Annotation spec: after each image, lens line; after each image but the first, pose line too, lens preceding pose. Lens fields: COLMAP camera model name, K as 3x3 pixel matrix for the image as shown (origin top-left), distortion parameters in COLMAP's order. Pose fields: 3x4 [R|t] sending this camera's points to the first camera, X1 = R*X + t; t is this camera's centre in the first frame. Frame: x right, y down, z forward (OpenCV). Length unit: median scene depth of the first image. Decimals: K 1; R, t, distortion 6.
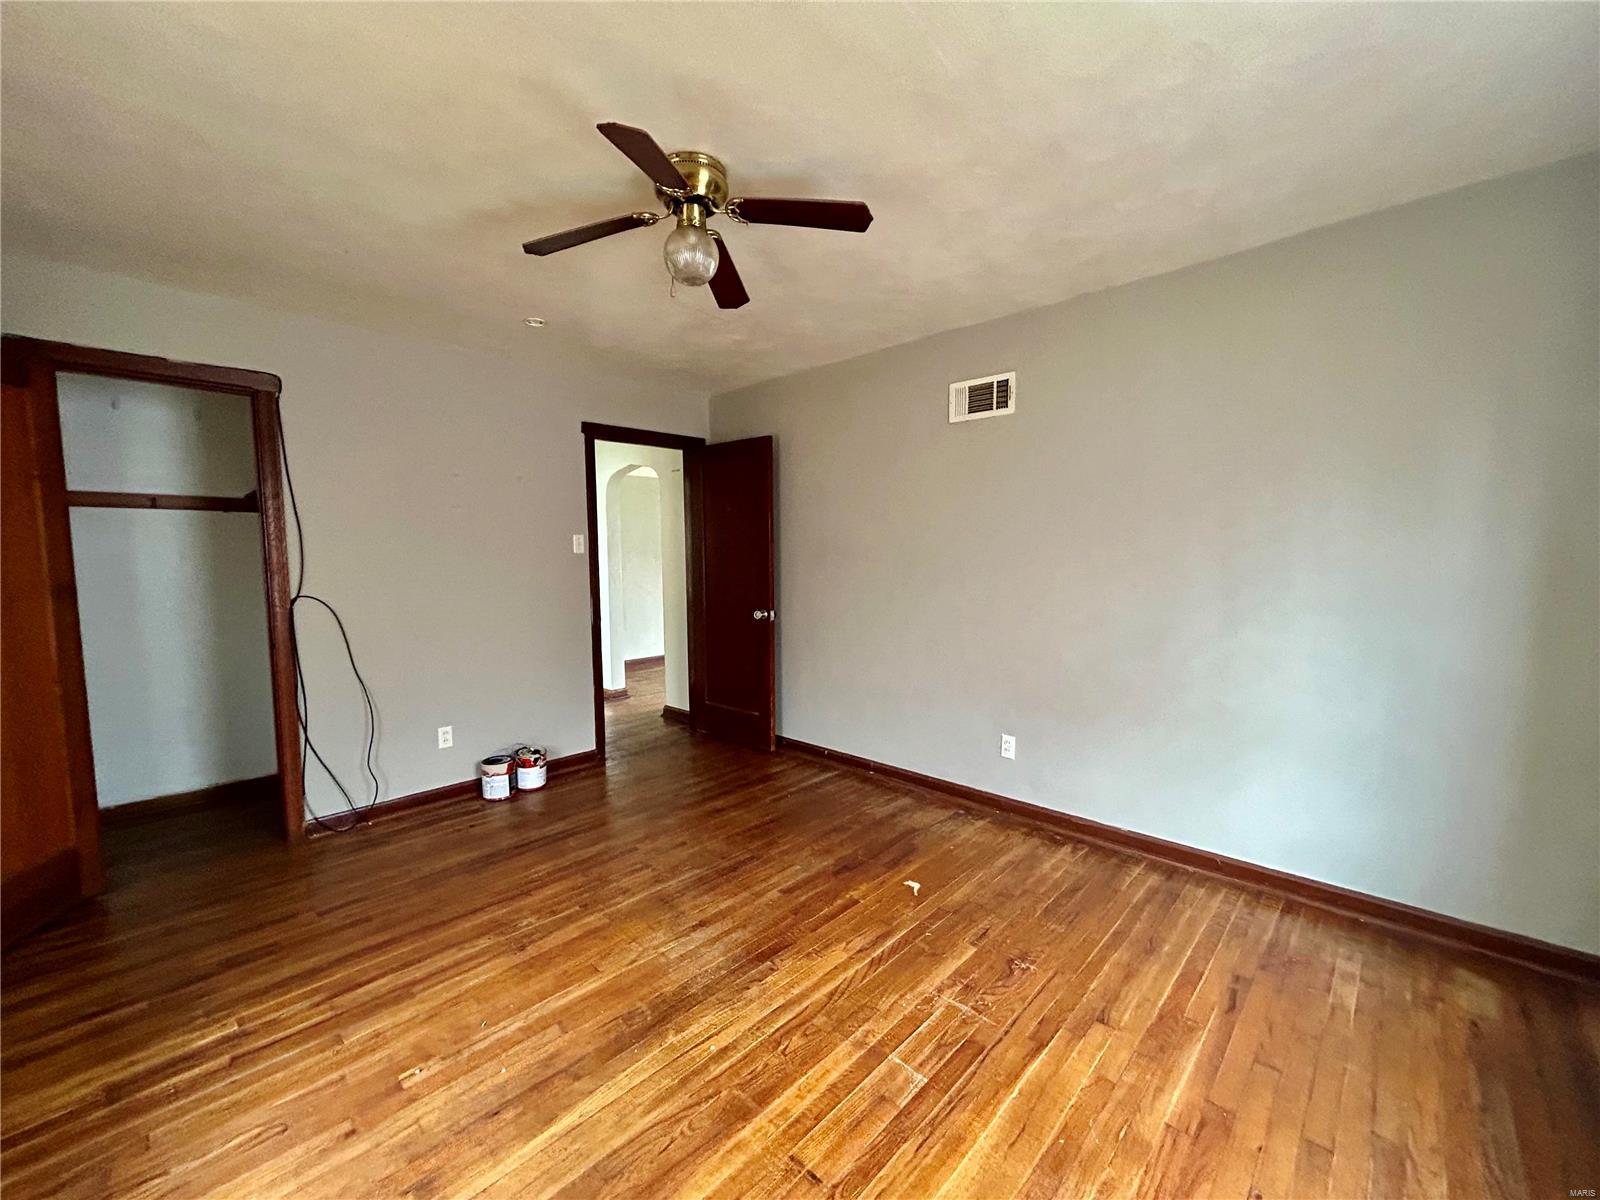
lens RADIAL K [[646.8, 0, 800.6], [0, 646.8, 600.6], [0, 0, 1]] dist [0.000752, 0.000181]
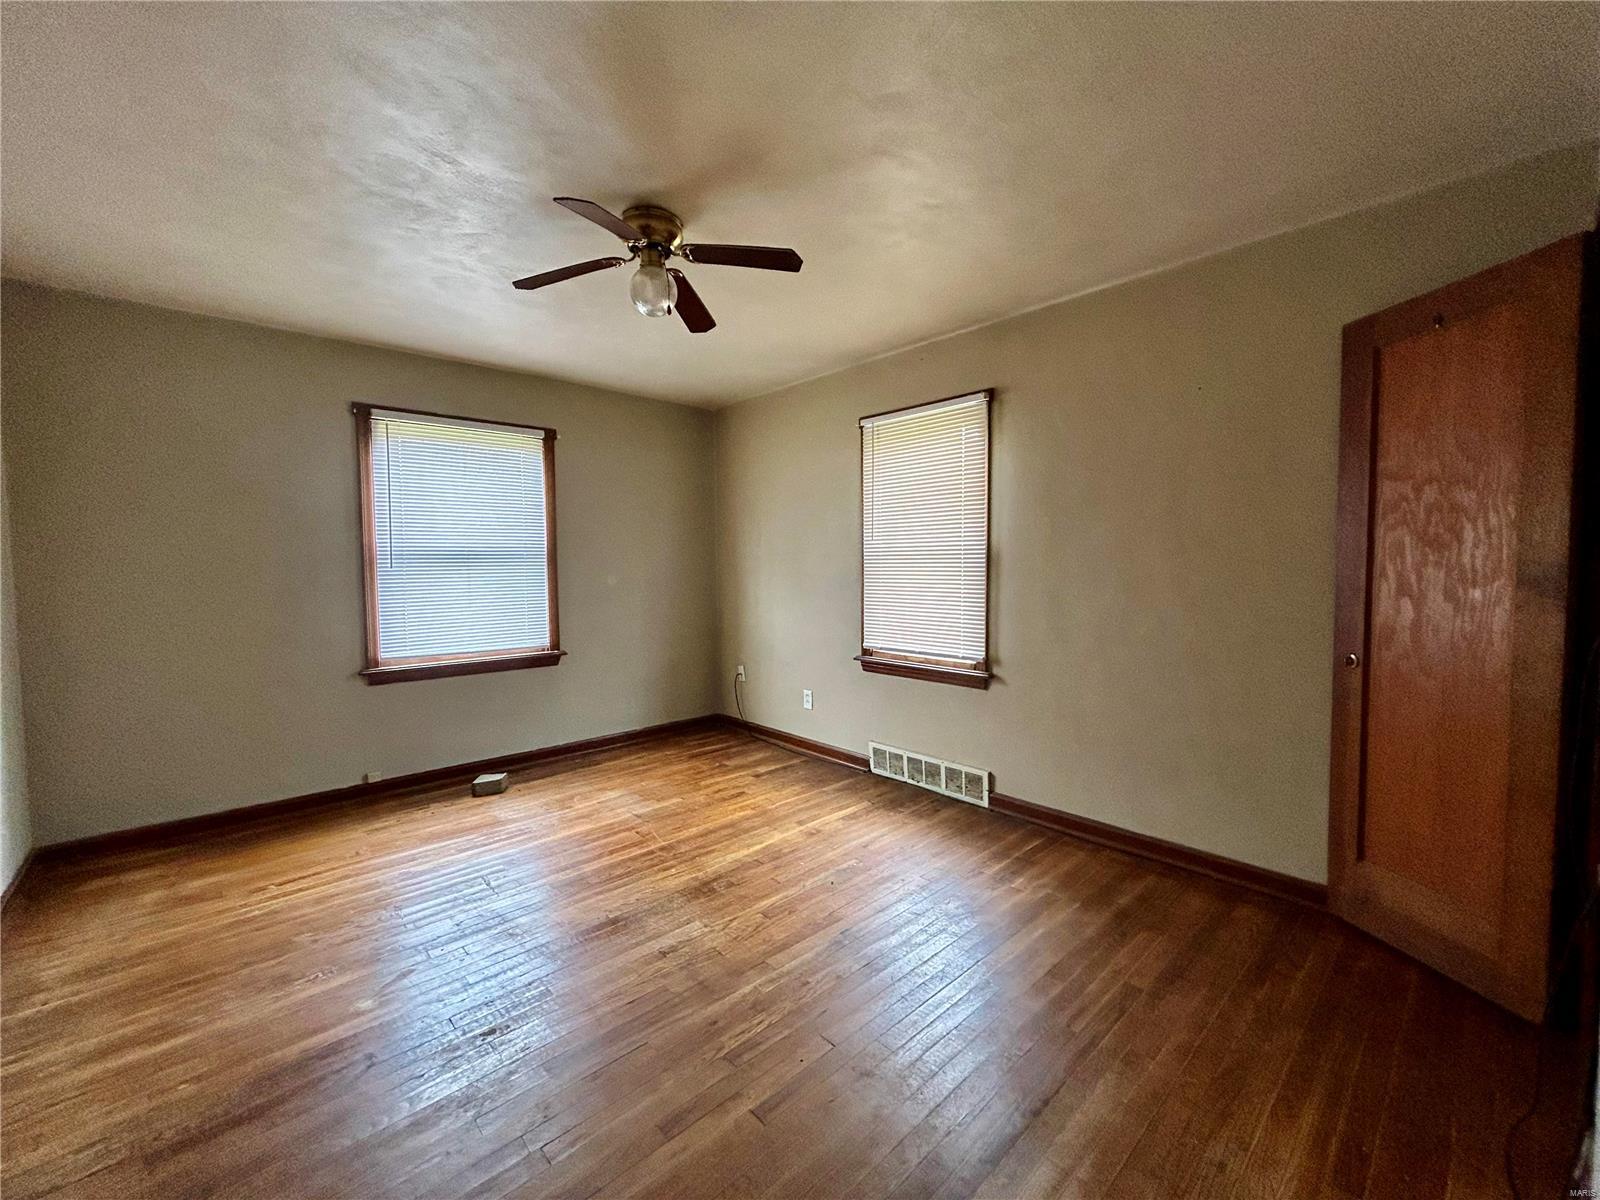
lens RADIAL K [[646.8, 0, 806.1], [0, 646.8, 598.2], [0, 0, 1]] dist [0.000752, 0.000181]
pose [[-0.998232, 0.018262, 0.056568, -0.488368], [0.025440, 0.991333, 0.128889, -0.123288], [-0.053724, 0.130100, -0.990044, 2.157597]]
